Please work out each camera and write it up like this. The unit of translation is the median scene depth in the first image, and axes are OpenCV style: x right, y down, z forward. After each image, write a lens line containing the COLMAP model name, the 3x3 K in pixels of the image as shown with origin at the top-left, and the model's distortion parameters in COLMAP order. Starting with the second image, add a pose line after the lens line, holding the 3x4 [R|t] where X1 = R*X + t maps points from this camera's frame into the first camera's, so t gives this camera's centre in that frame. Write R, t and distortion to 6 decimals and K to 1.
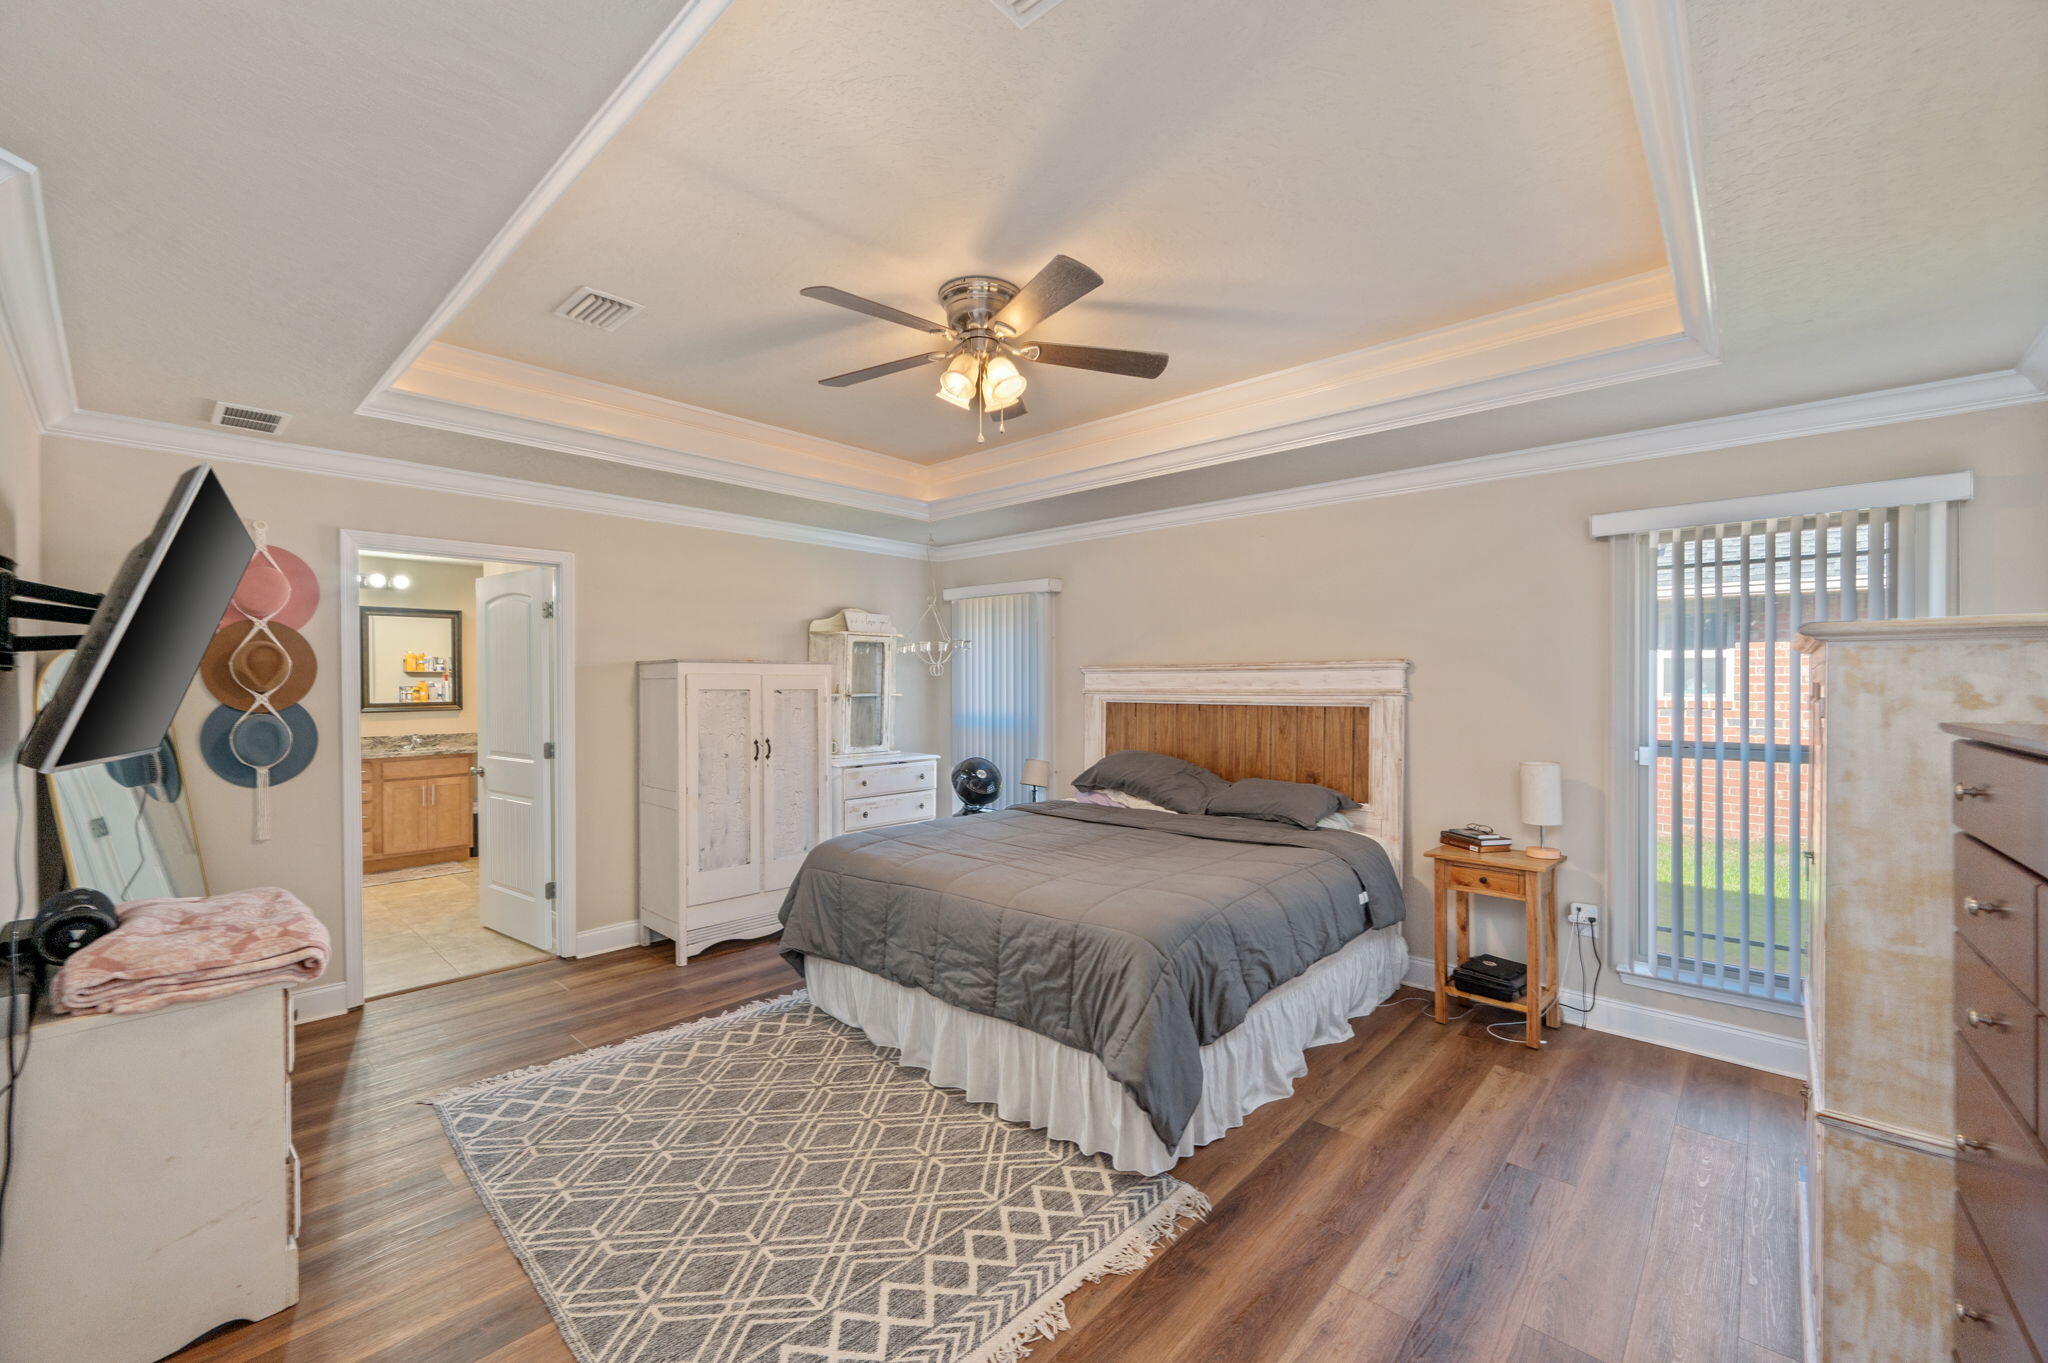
lens RADIAL K [[809.8, 0, 1037.9], [0, 809.8, 683.4], [0, 0, 1]] dist [-0.002628, -0.000155]
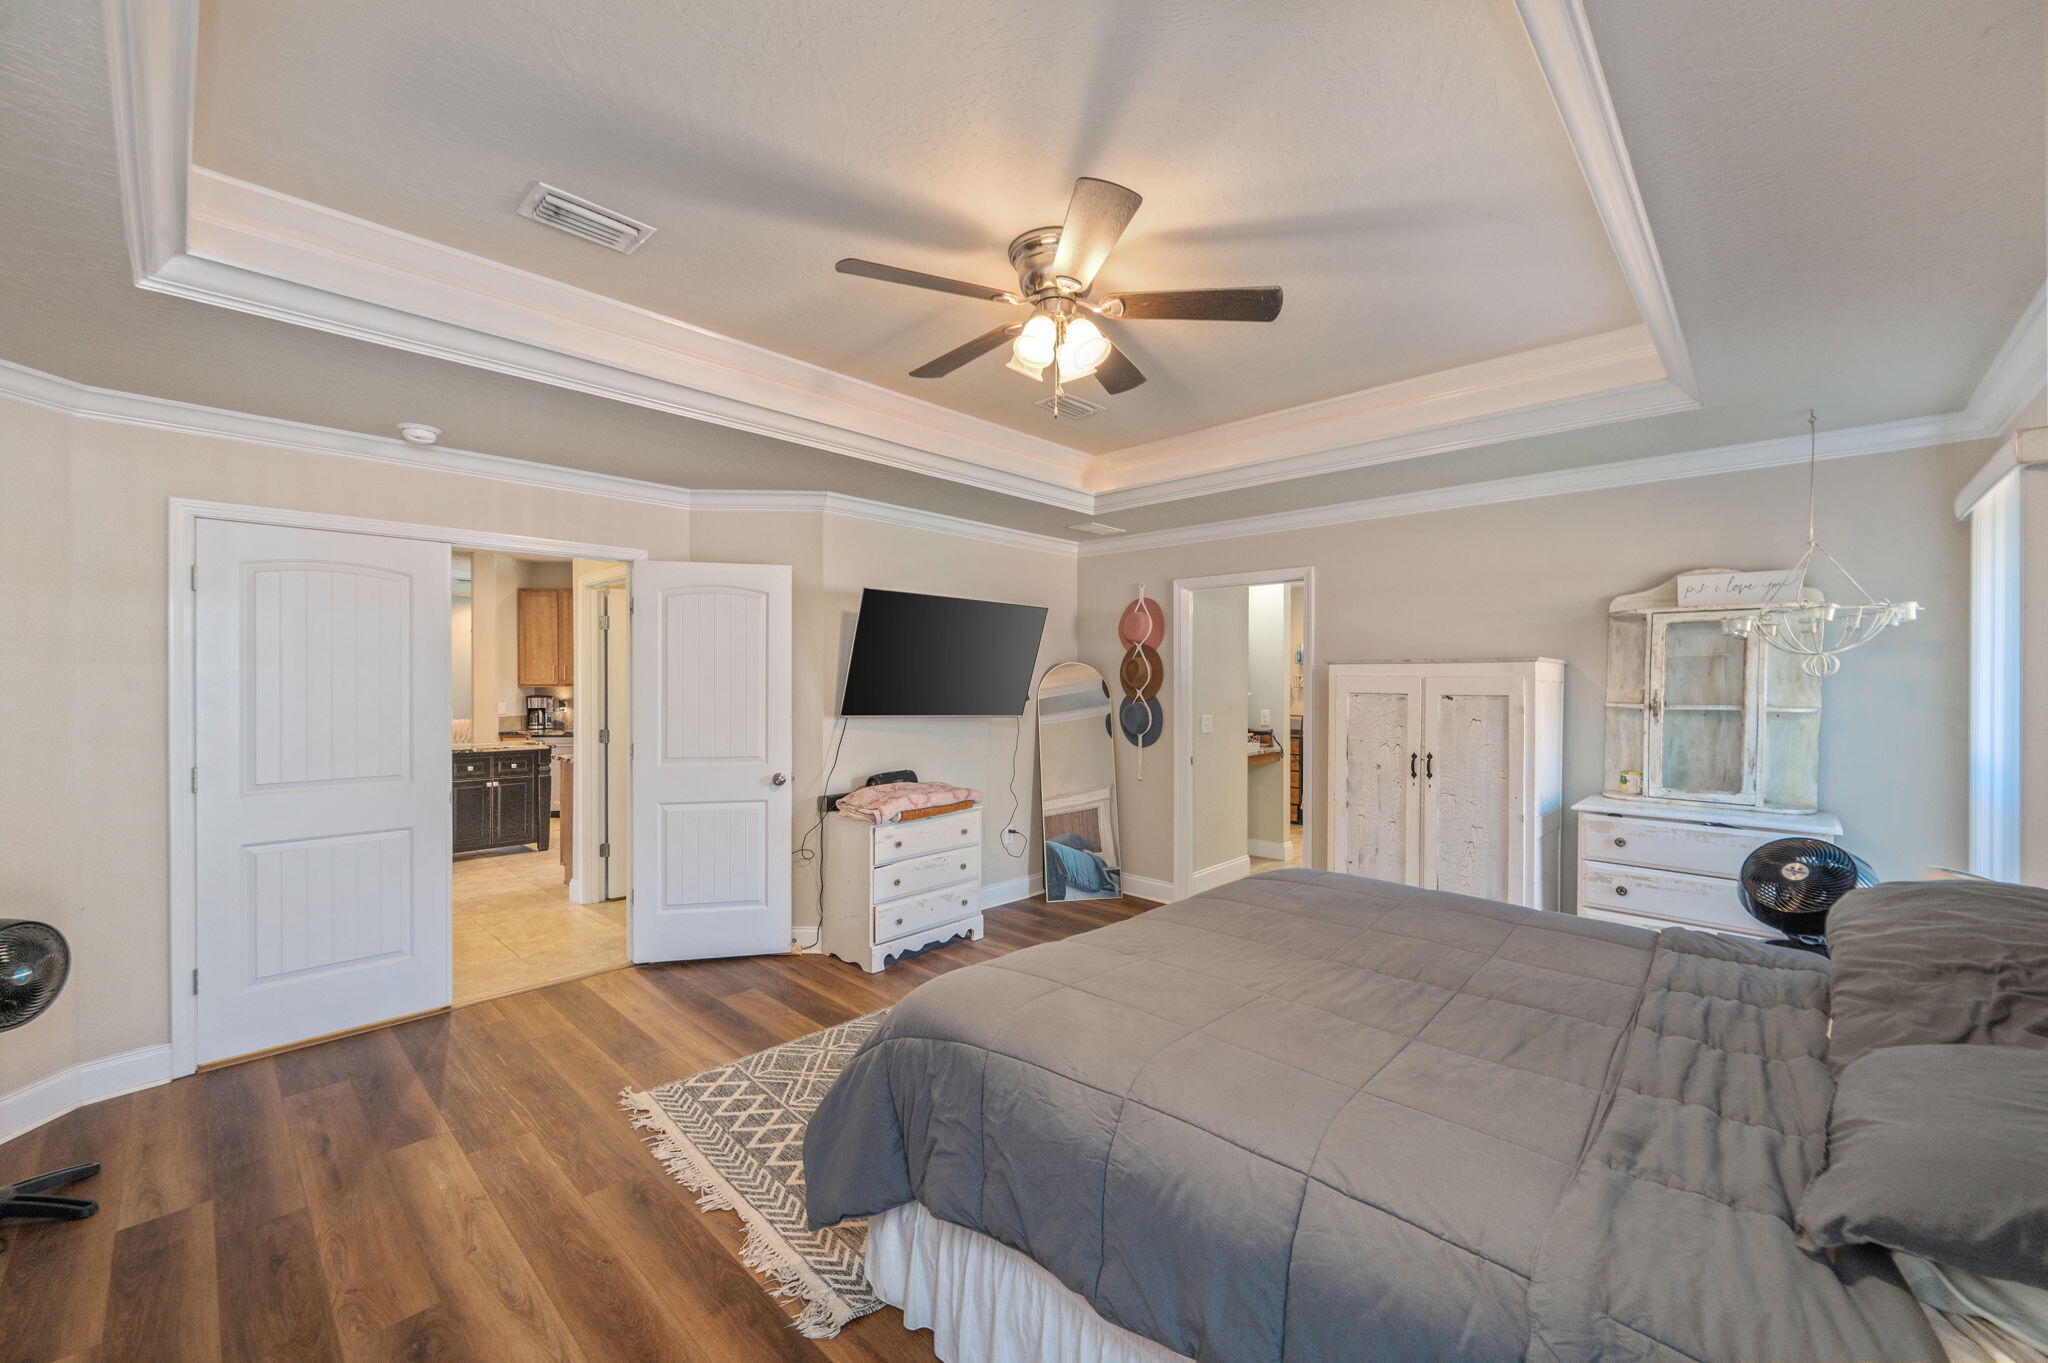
lens RADIAL K [[809.8, 0, 1037.9], [0, 809.8, 683.4], [0, 0, 1]] dist [-0.002628, -0.000155]
pose [[-0.020260, 0.007227, -0.999769, 0.523942], [-0.004051, 0.999965, 0.007311, -0.008654], [0.999787, 0.004198, -0.020230, 0.639704]]
